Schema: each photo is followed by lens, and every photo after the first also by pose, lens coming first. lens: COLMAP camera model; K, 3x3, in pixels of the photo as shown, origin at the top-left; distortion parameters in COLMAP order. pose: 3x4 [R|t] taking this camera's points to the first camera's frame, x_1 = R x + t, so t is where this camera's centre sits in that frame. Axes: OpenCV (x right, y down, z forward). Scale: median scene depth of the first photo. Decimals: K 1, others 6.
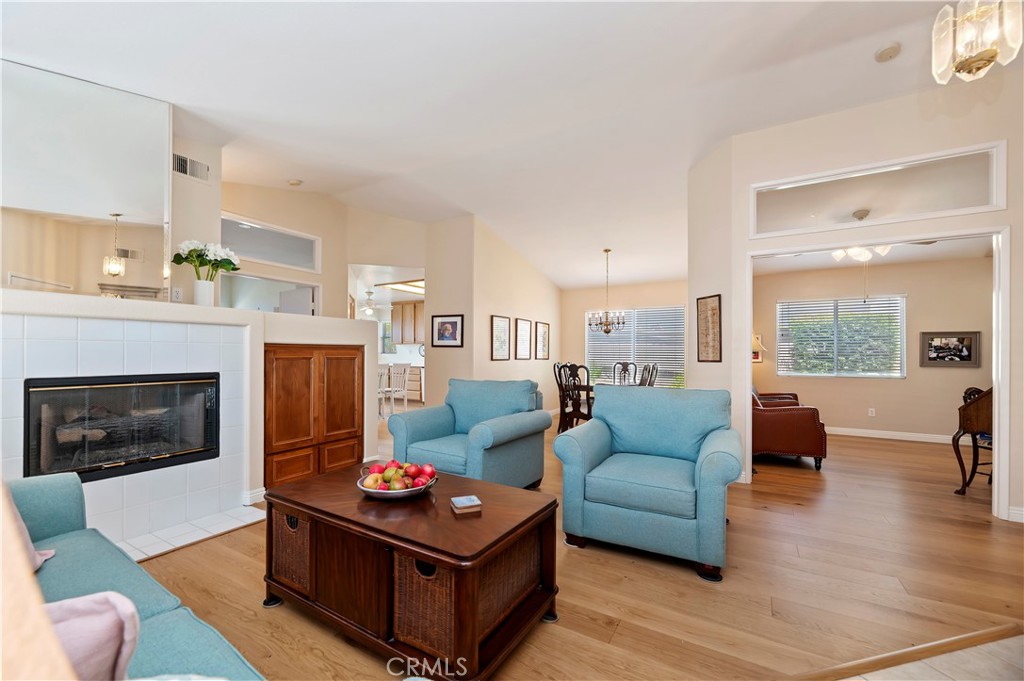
lens RADIAL K [[415.8, 0, 504.5], [0, 415.8, 354.7], [0, 0, 1]] dist [-0.000215, -0.000295]
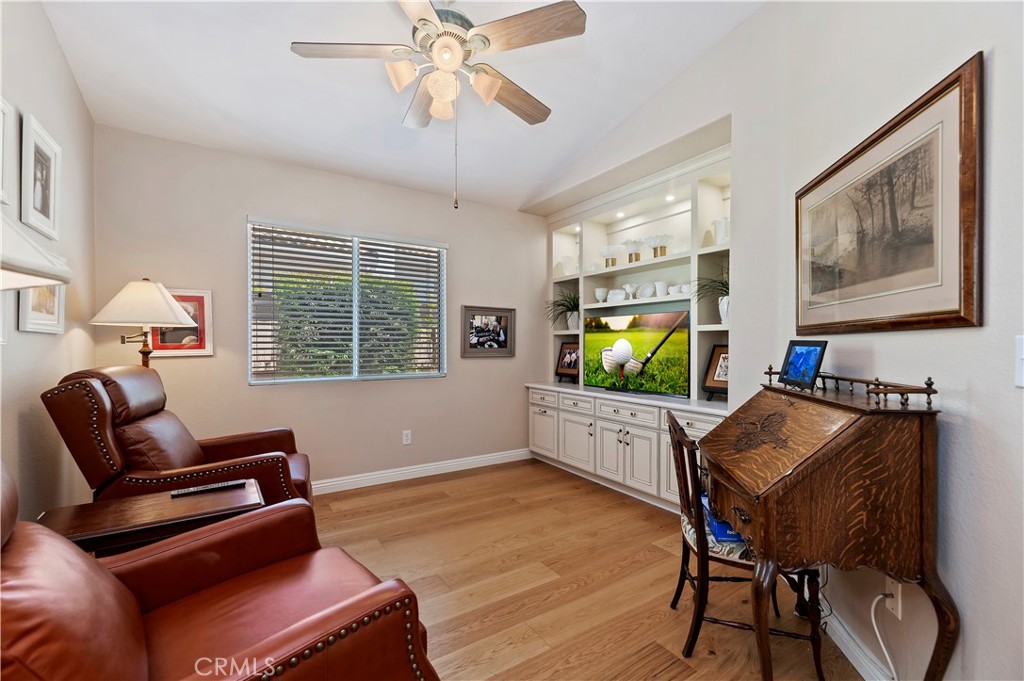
lens RADIAL K [[415.8, 0, 508.6], [0, 415.8, 342.4], [0, 0, 1]] dist [-0.000215, -0.000295]
pose [[0.434634, -0.001277, 0.900606, 0.444880], [-0.001209, 0.999997, 0.002002, 0.003184], [-0.900606, -0.001959, 0.434631, 0.656081]]
